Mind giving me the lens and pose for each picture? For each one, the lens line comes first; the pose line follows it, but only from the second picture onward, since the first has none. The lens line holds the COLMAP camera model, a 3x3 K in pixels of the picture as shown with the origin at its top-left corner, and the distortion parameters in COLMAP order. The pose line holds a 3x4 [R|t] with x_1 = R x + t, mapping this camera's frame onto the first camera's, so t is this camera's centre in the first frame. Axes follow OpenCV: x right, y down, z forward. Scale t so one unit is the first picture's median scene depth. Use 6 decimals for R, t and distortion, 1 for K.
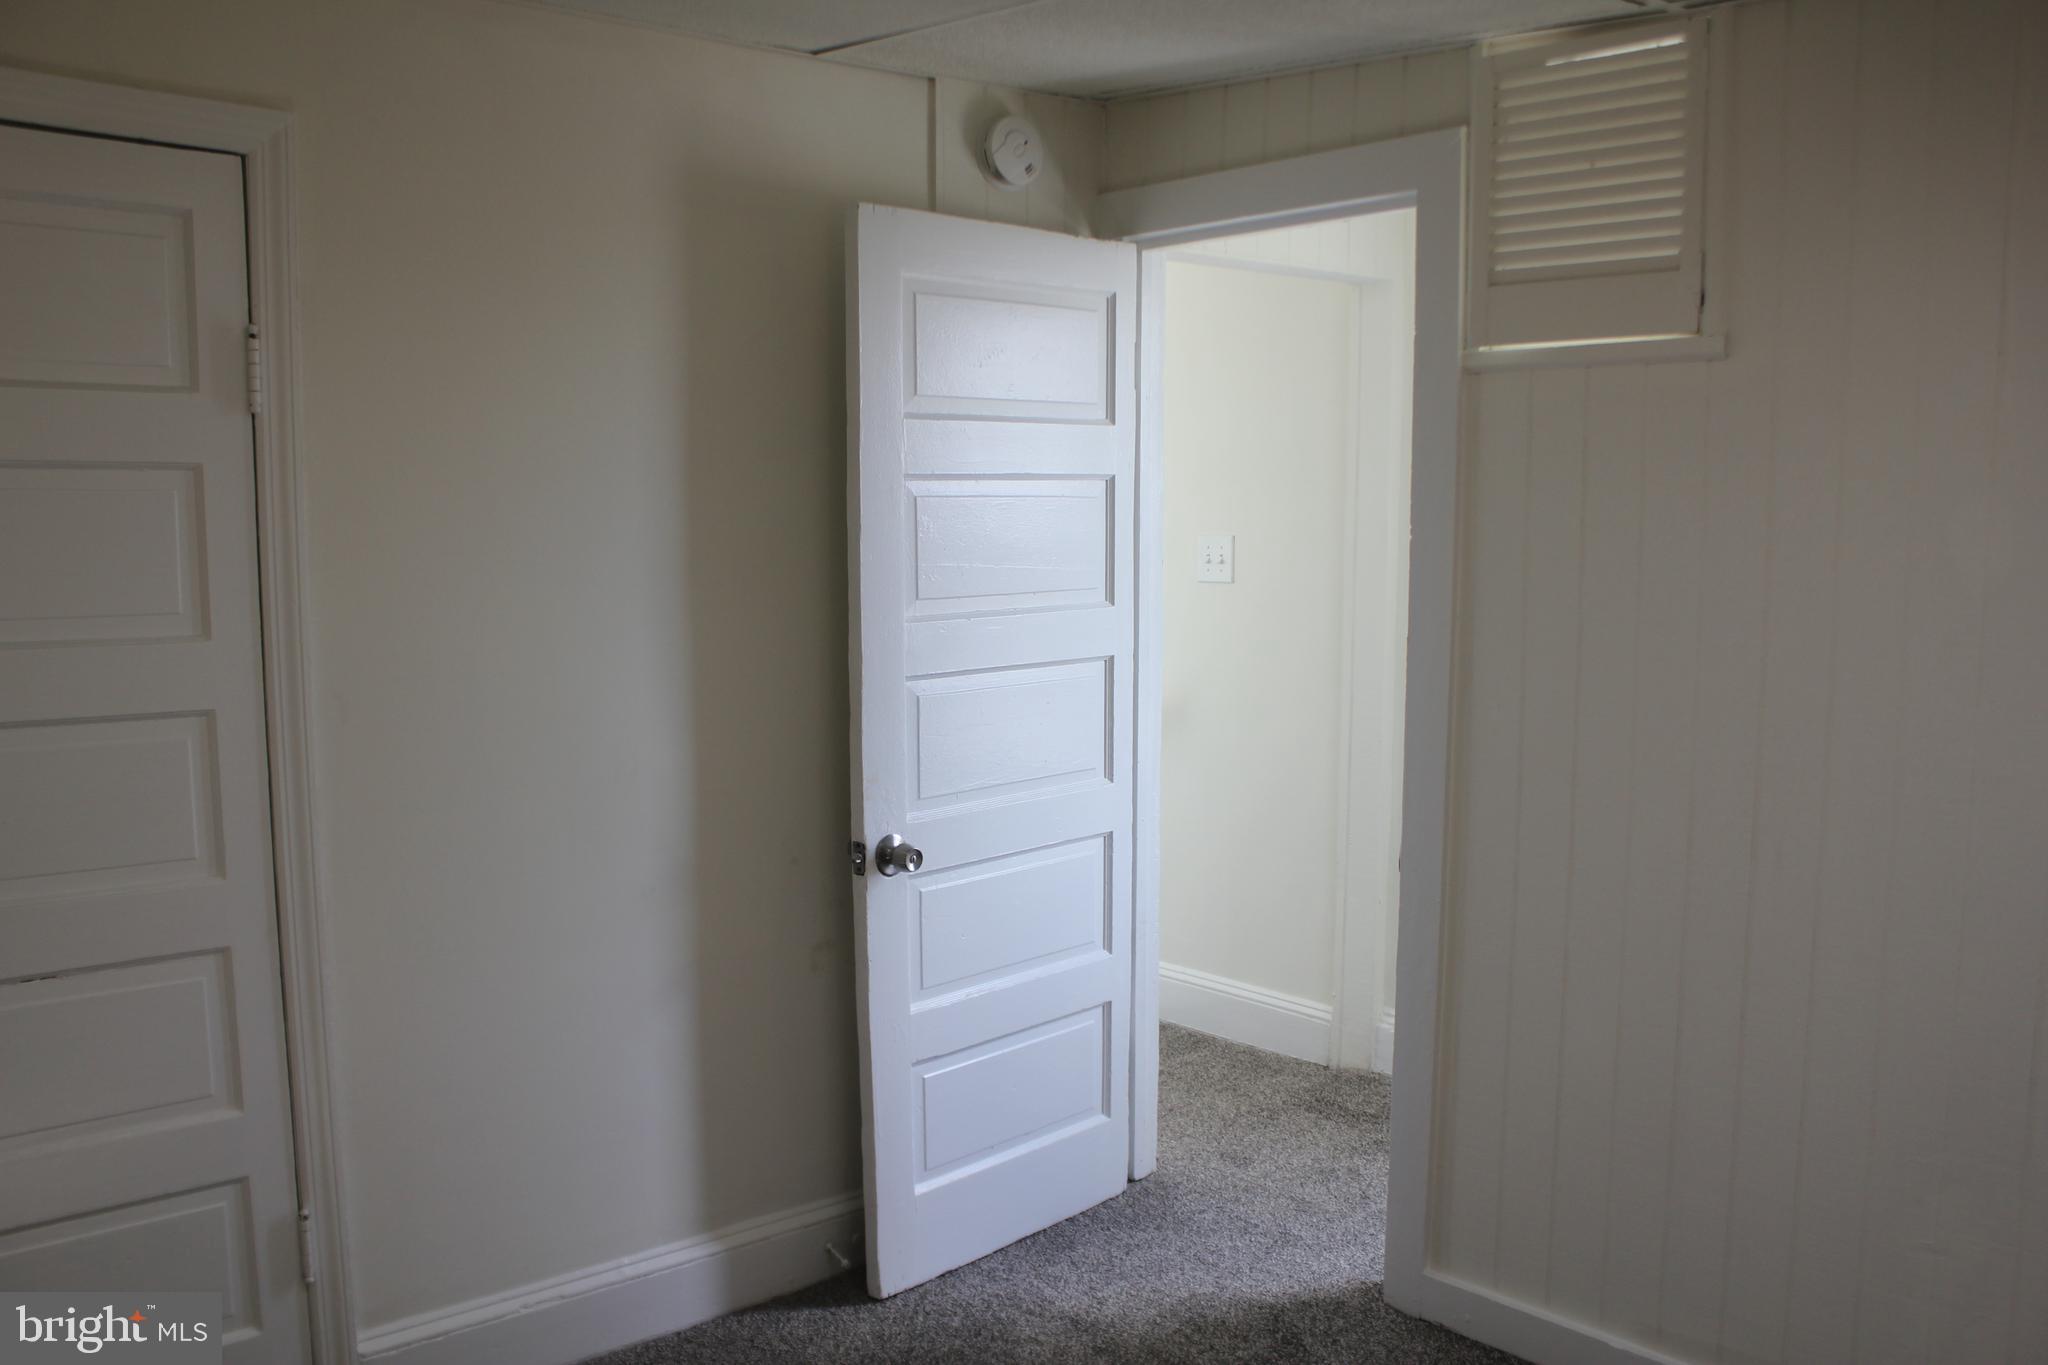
lens RADIAL K [[1731.9, 0, 1019.7], [0, 1731.9, 740.9], [0, 0, 1]] dist [-0.165099, 0.140861]
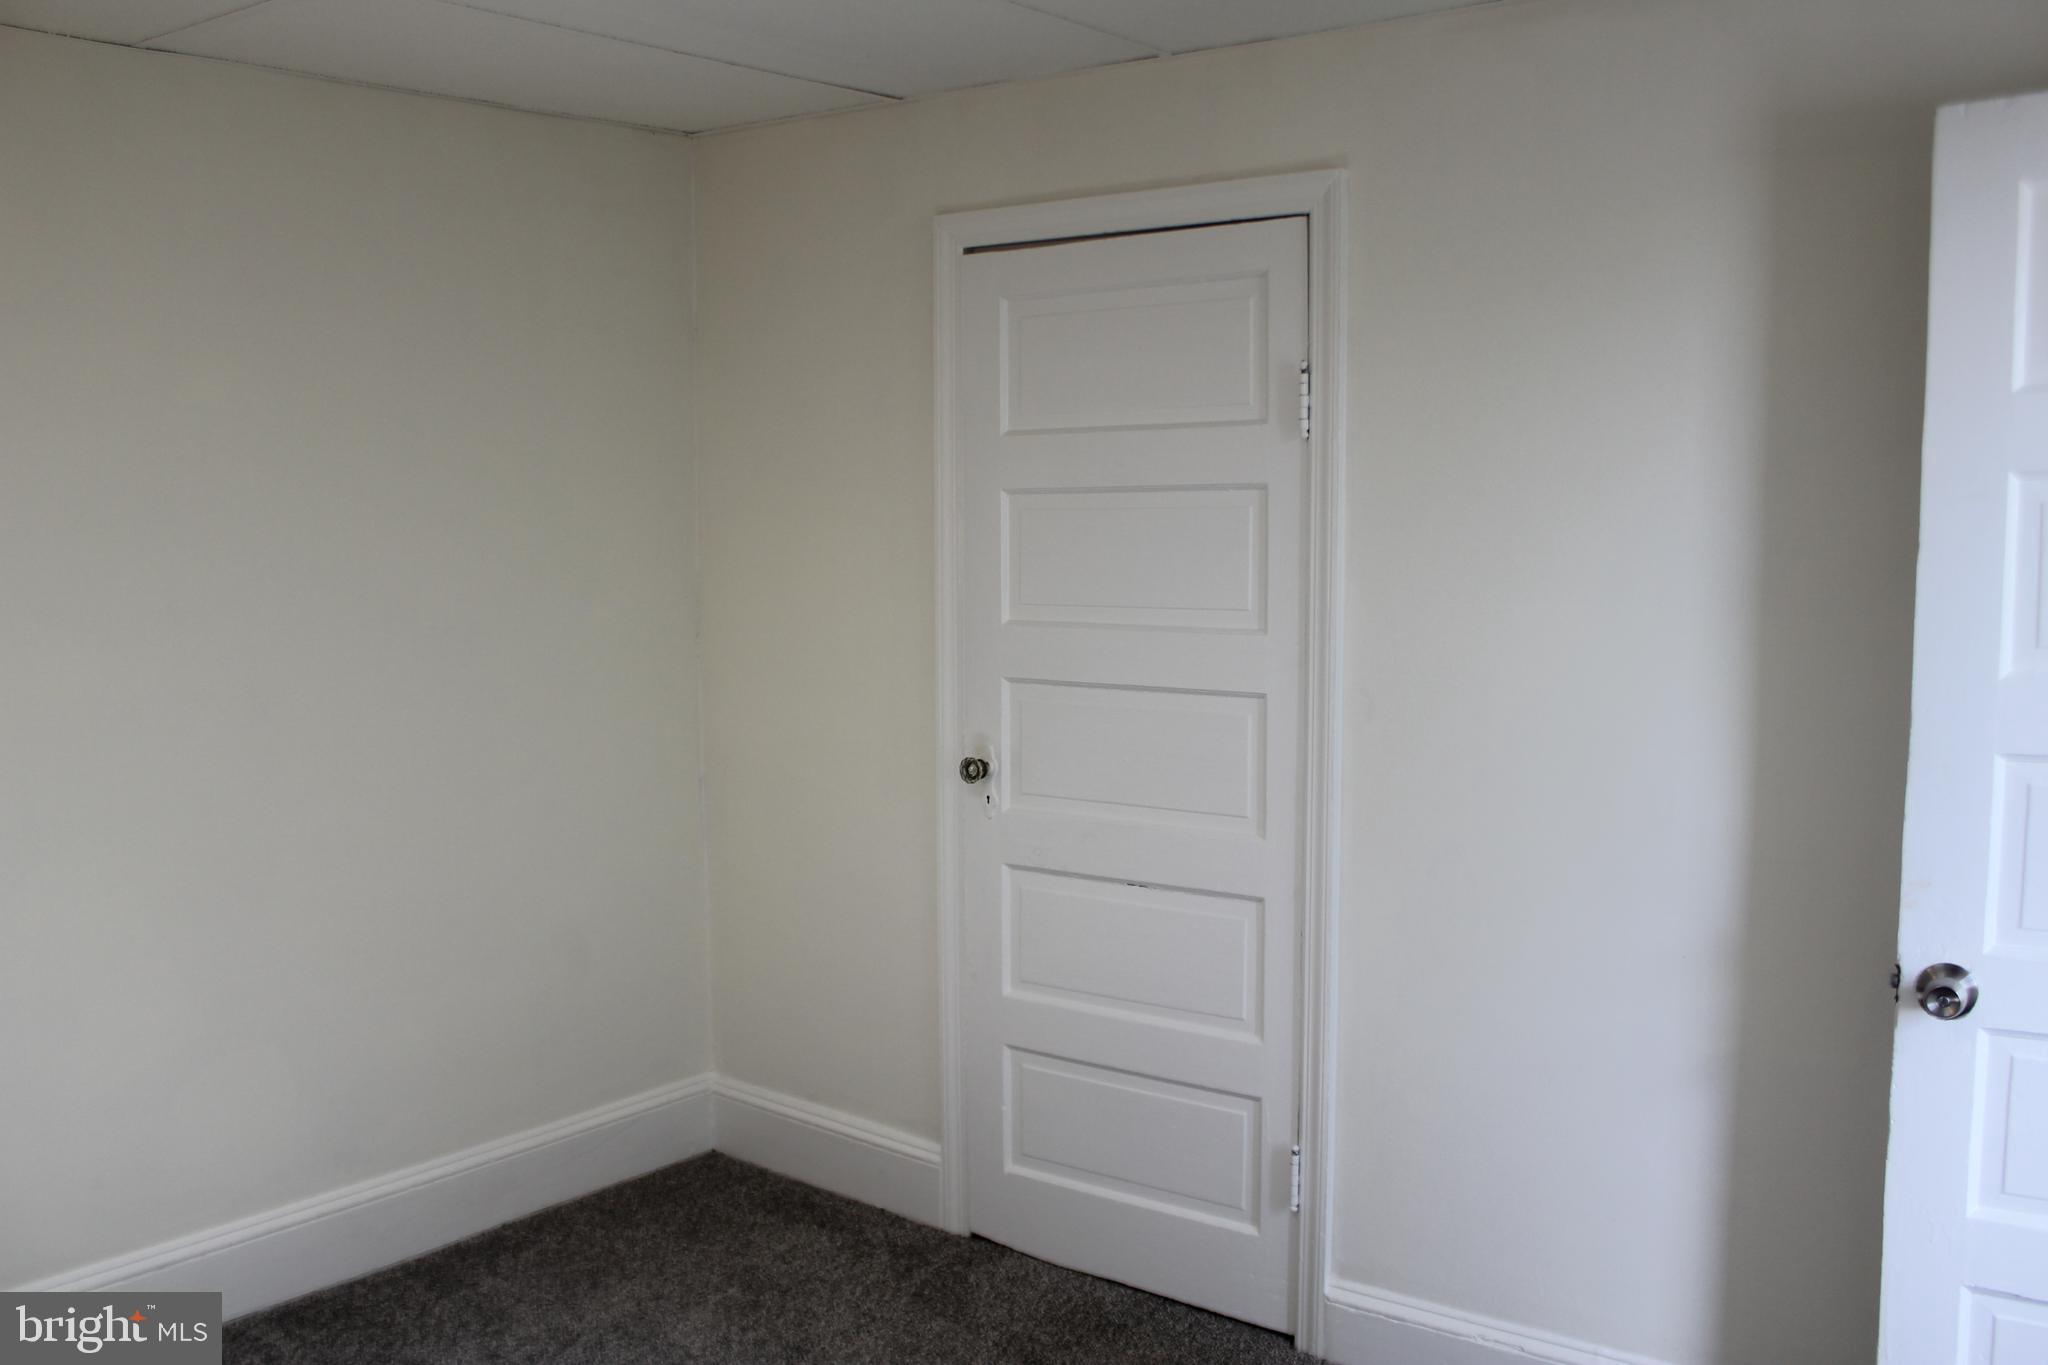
lens RADIAL K [[1700.6, 0, 1031.8], [0, 1700.6, 716.8], [0, 0, 1]] dist [-0.158752, 0.137067]
pose [[0.227425, 0.099343, -0.968715, 0.885813], [-0.115339, 0.990528, 0.074502, -0.101660], [0.966941, 0.094787, 0.236729, 0.798188]]
